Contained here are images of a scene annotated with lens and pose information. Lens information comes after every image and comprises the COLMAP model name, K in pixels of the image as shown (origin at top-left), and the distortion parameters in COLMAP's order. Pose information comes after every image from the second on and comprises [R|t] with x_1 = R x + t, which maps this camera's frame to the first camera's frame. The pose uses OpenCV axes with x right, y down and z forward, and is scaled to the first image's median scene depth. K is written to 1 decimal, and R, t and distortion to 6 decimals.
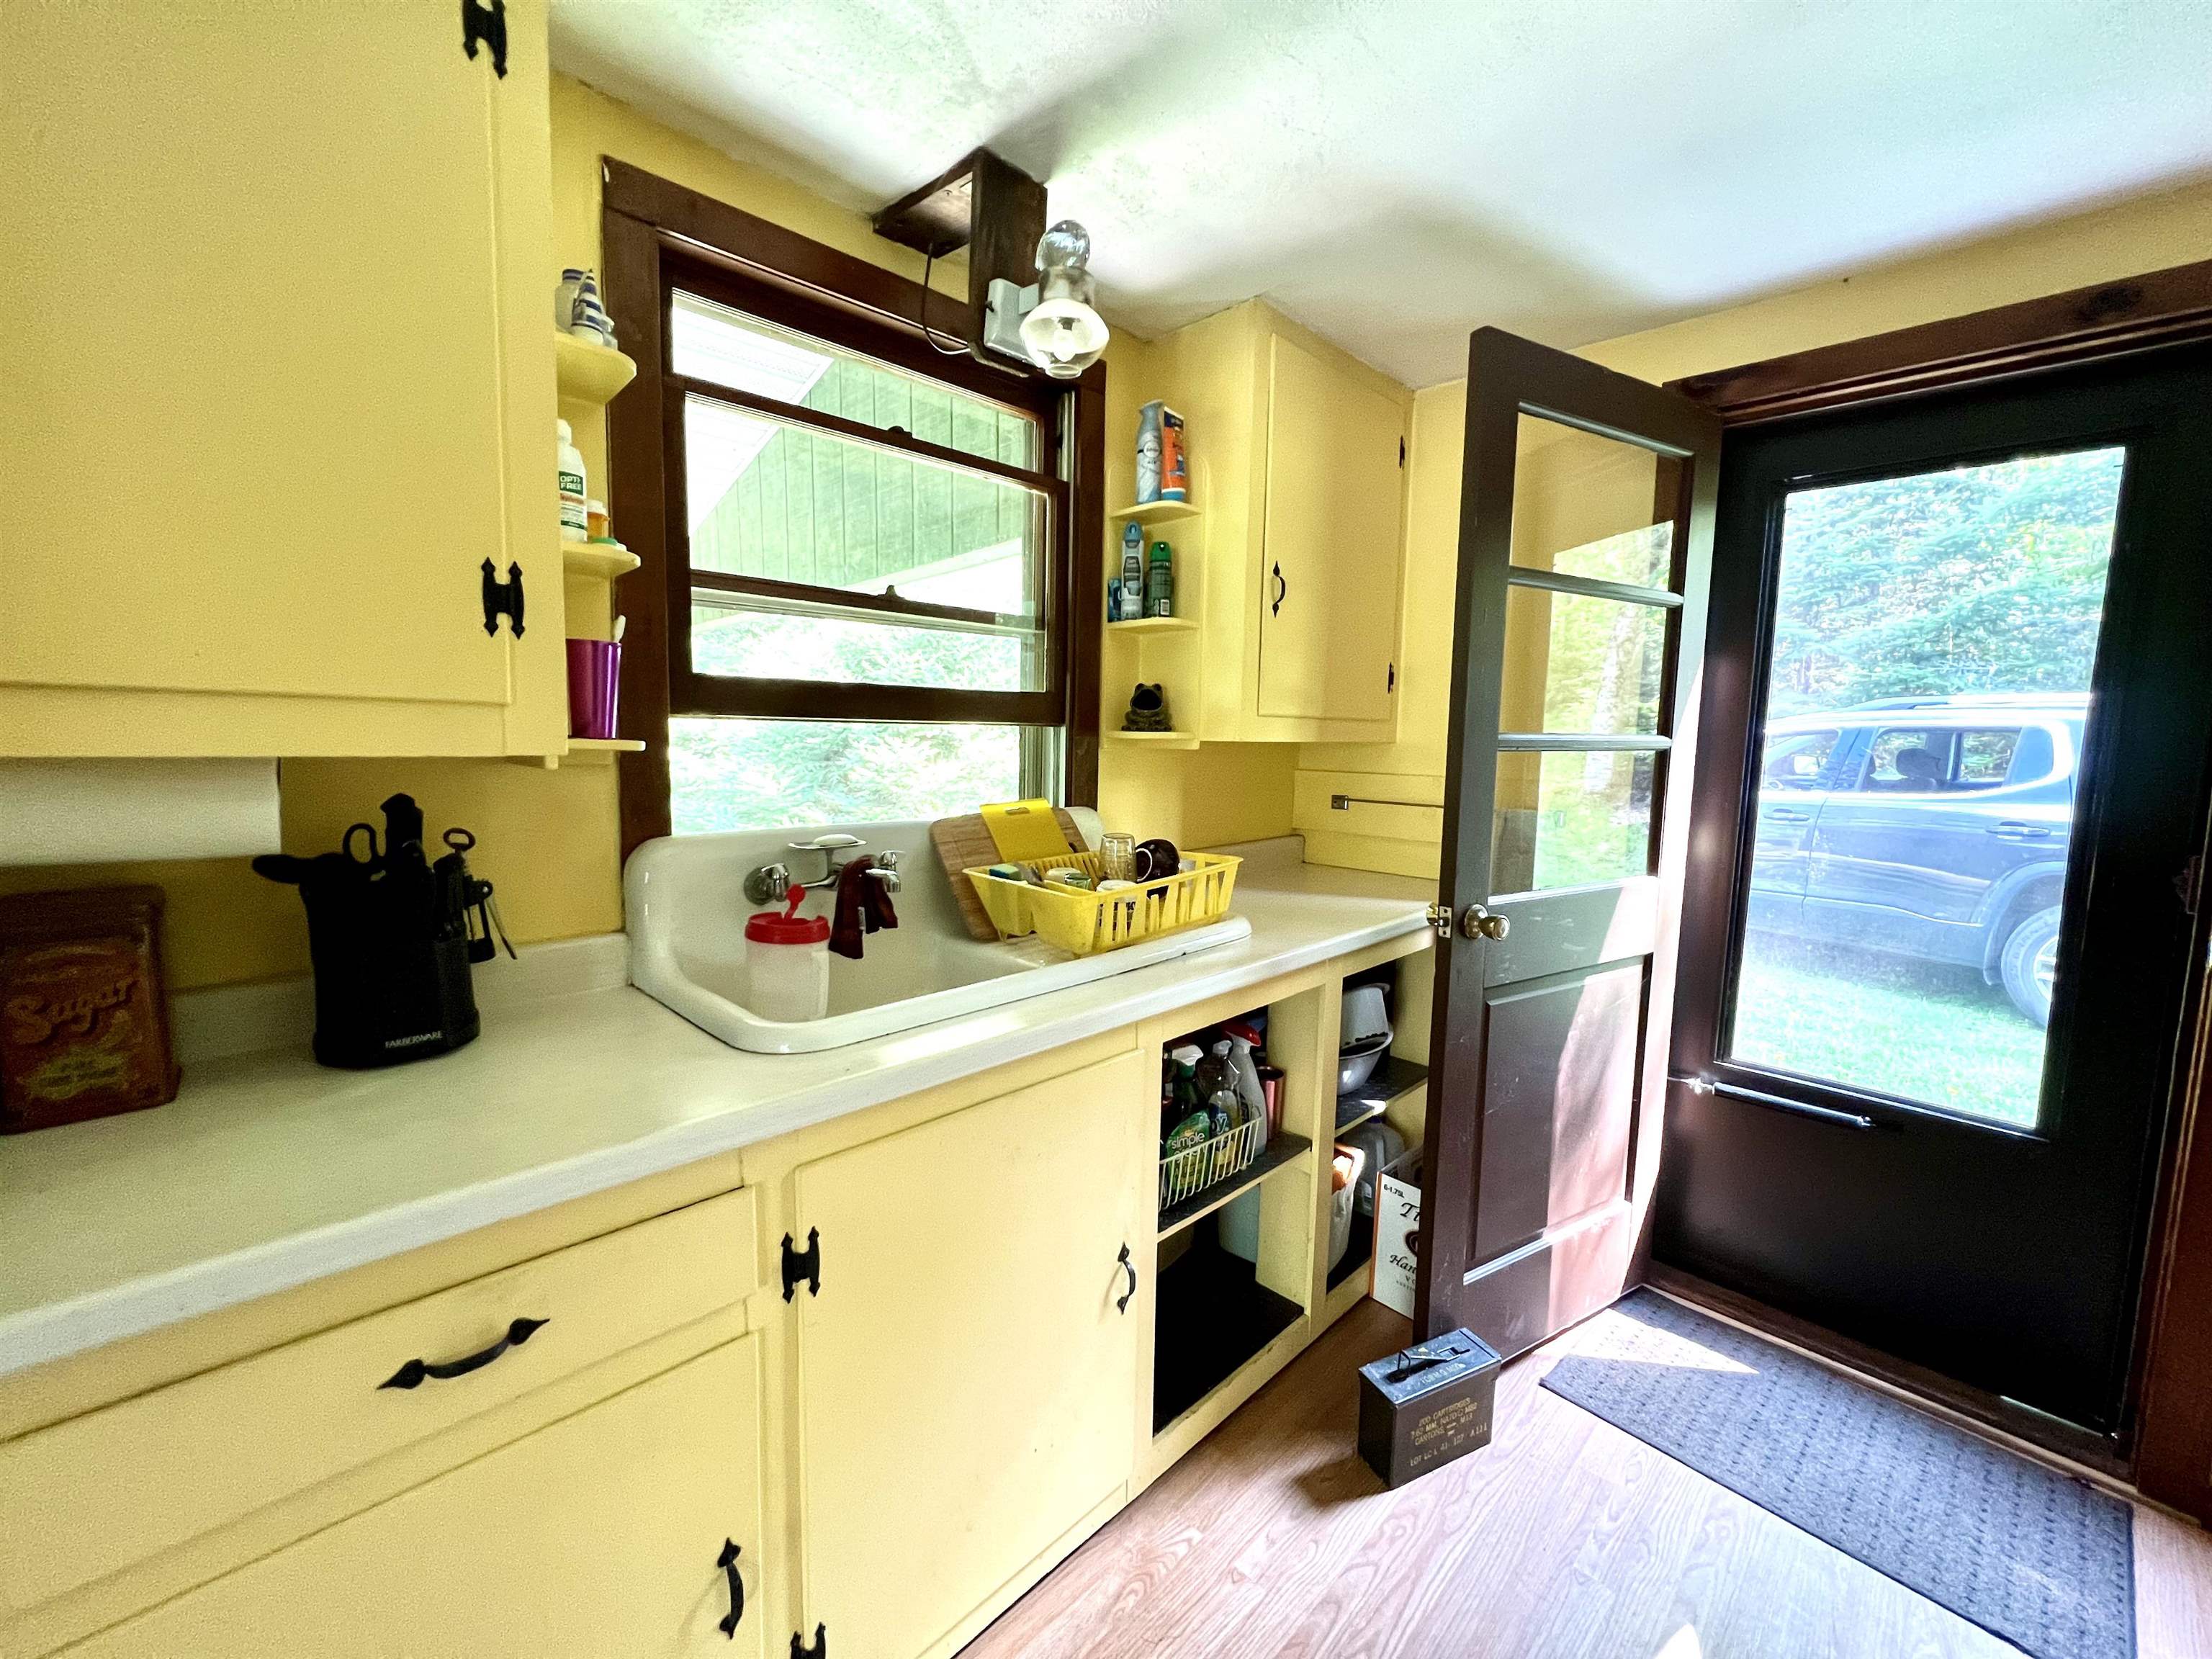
lens RADIAL K [[881.5, 0, 1105.1], [0, 881.5, 821.3], [0, 0, 1]] dist [0.000016, -0.000090]
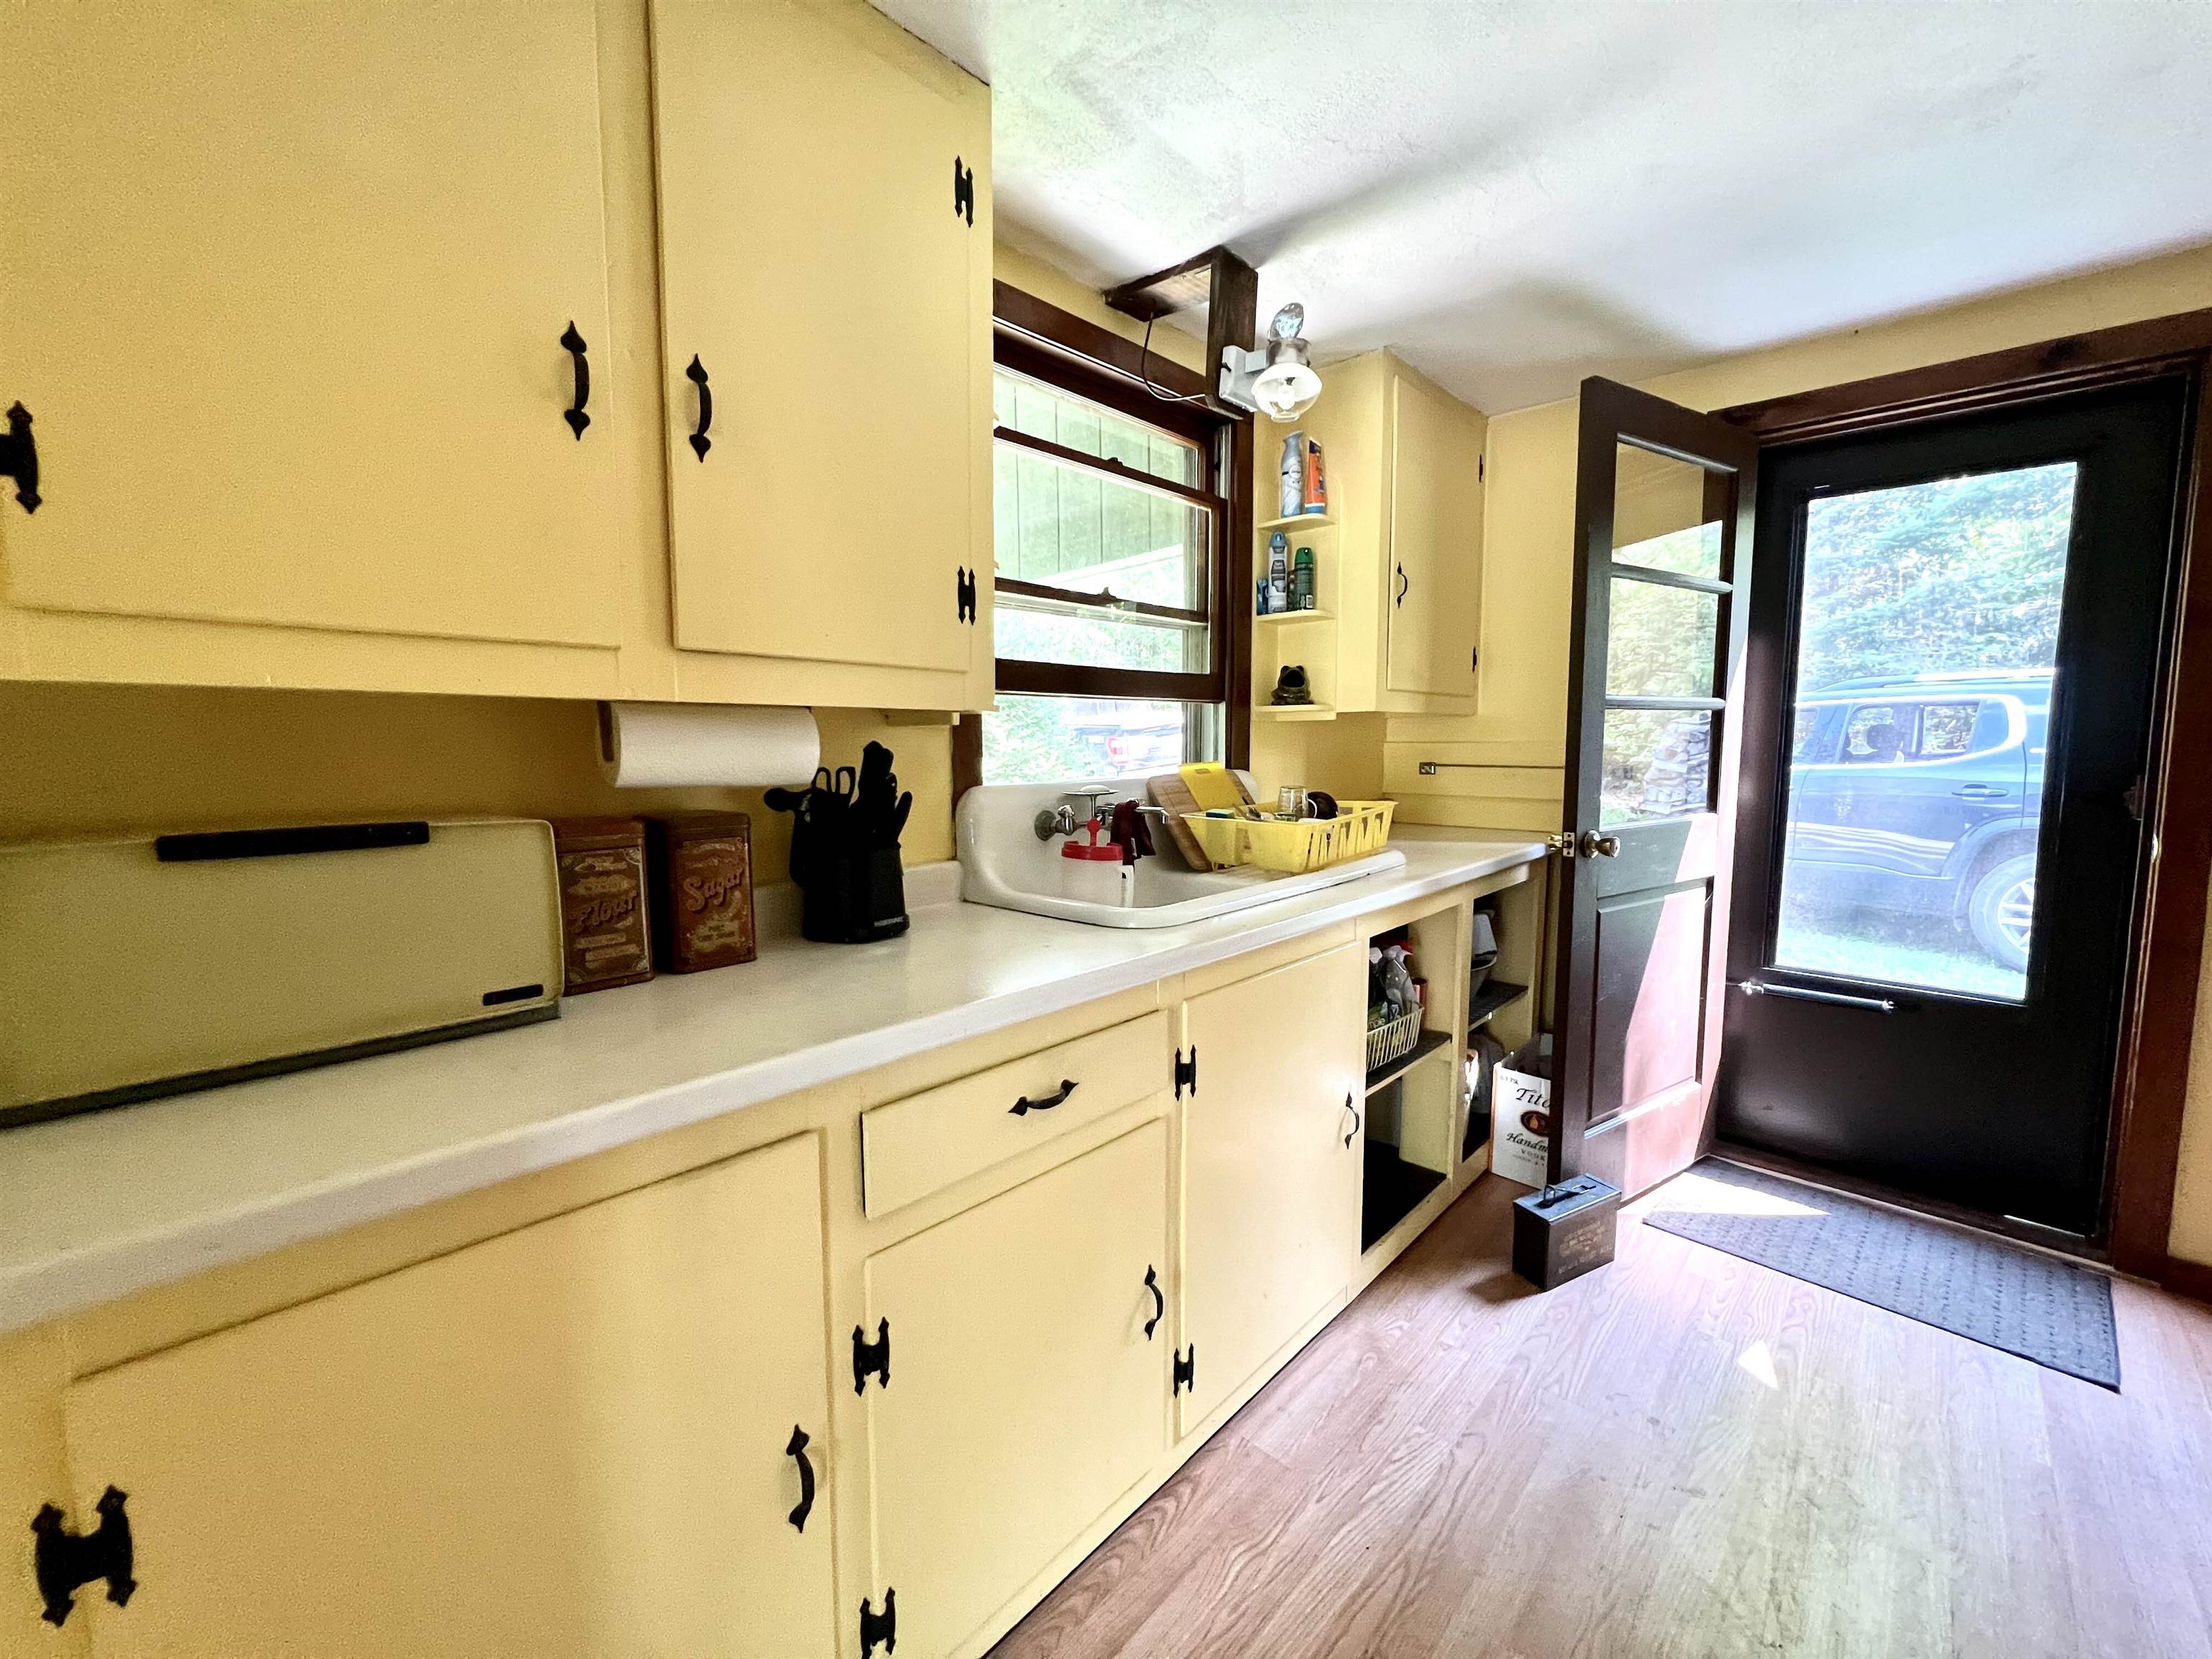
lens RADIAL K [[881.5, 0, 1106.3], [0, 881.5, 822.5], [0, 0, 1]] dist [0.000016, -0.000090]
pose [[0.999127, -0.026852, 0.032005, -0.307823], [0.027058, 0.999616, -0.006013, 0.070877], [-0.031831, 0.006874, 0.999470, -0.233659]]
